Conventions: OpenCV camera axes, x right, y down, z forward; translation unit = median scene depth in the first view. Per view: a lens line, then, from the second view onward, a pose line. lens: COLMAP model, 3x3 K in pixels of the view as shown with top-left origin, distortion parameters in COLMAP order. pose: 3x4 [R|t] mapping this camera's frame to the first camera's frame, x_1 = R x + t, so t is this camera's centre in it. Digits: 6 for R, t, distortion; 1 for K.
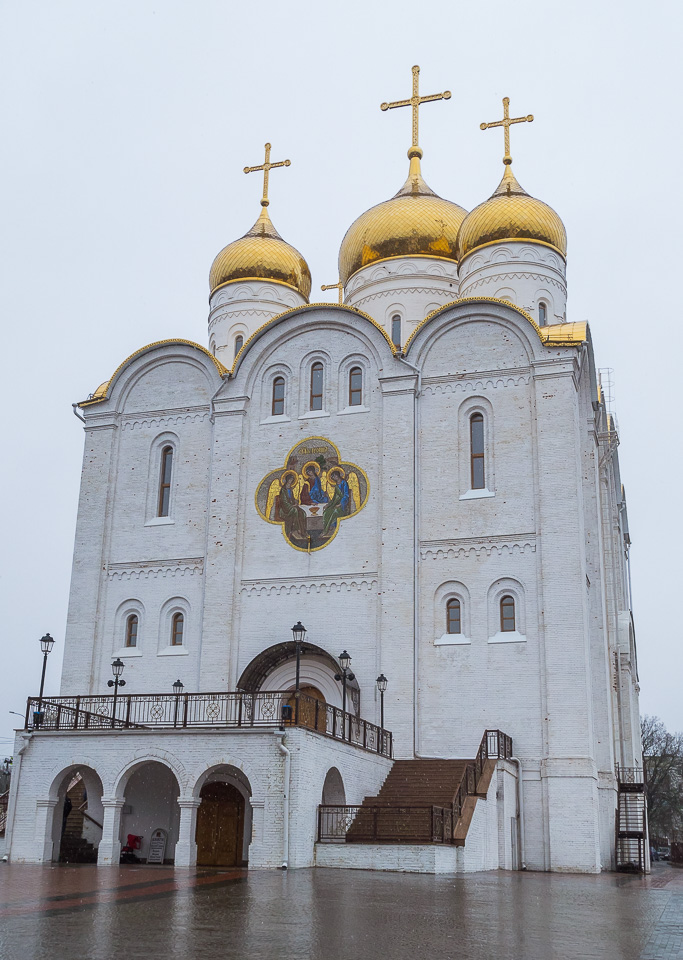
lens RADIAL K [[1026.0, 0, 346.5], [0, 1026.0, 514.5], [0, 0, 1]] dist [-0.005683, -0.010481]
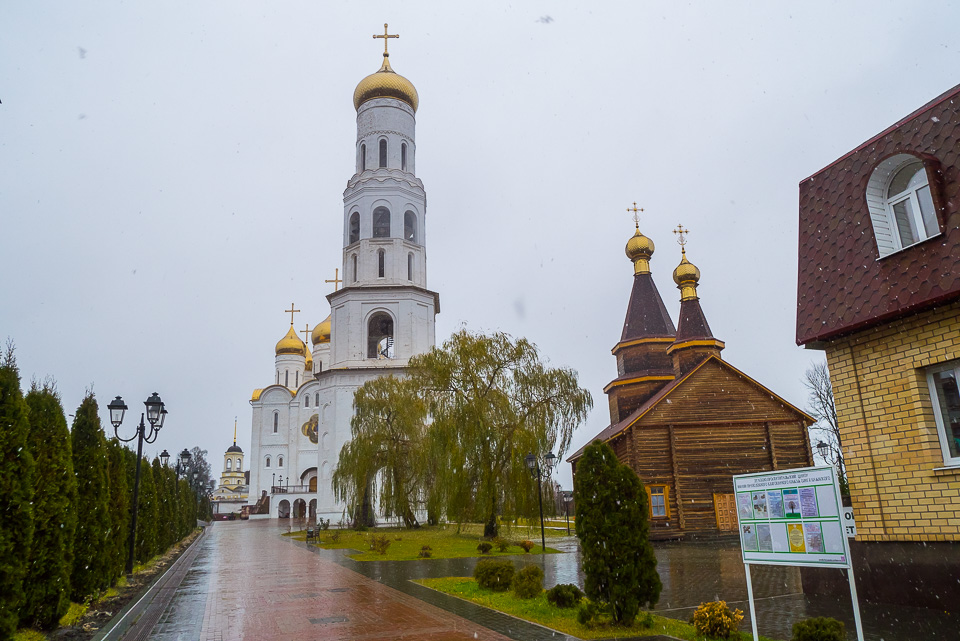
lens RADIAL K [[684.9, 0, 480.0], [0, 684.9, 320.5], [0, 0, 1]] dist [-0.065927, 0.000574]
pose [[0.932076, 0.043362, 0.359657, -0.426292], [-0.056643, 0.998044, 0.026464, -0.566798], [-0.357806, -0.045039, 0.932709, -1.764507]]
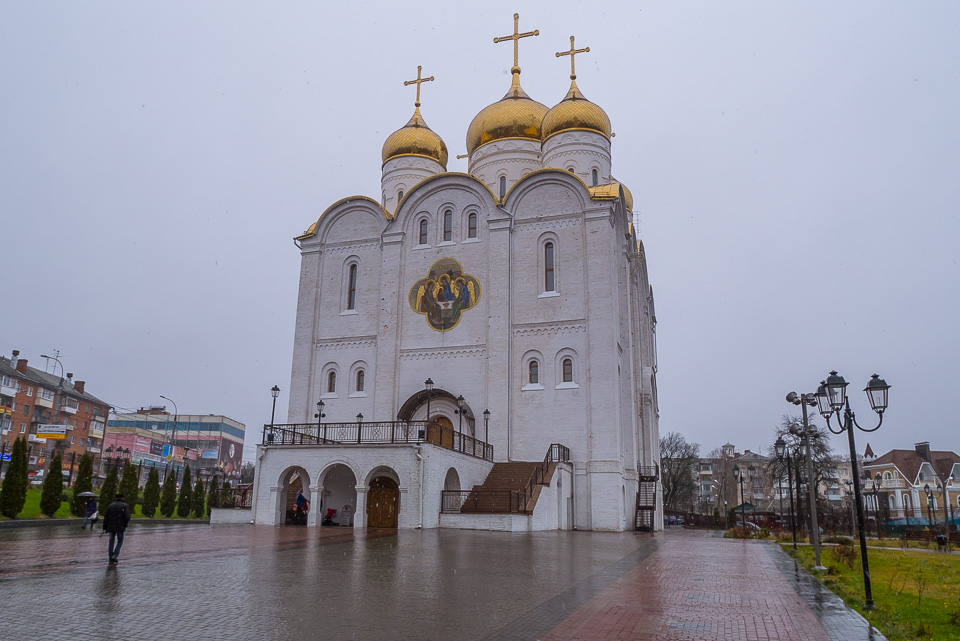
lens RADIAL K [[684.9, 0, 480.0], [0, 684.9, 320.5], [0, 0, 1]] dist [-0.065927, 0.000574]
pose [[0.999934, -0.006171, -0.009669, 0.030697], [0.006466, 0.999505, 0.030804, -0.012720], [0.009475, -0.030865, 0.999479, -0.048176]]
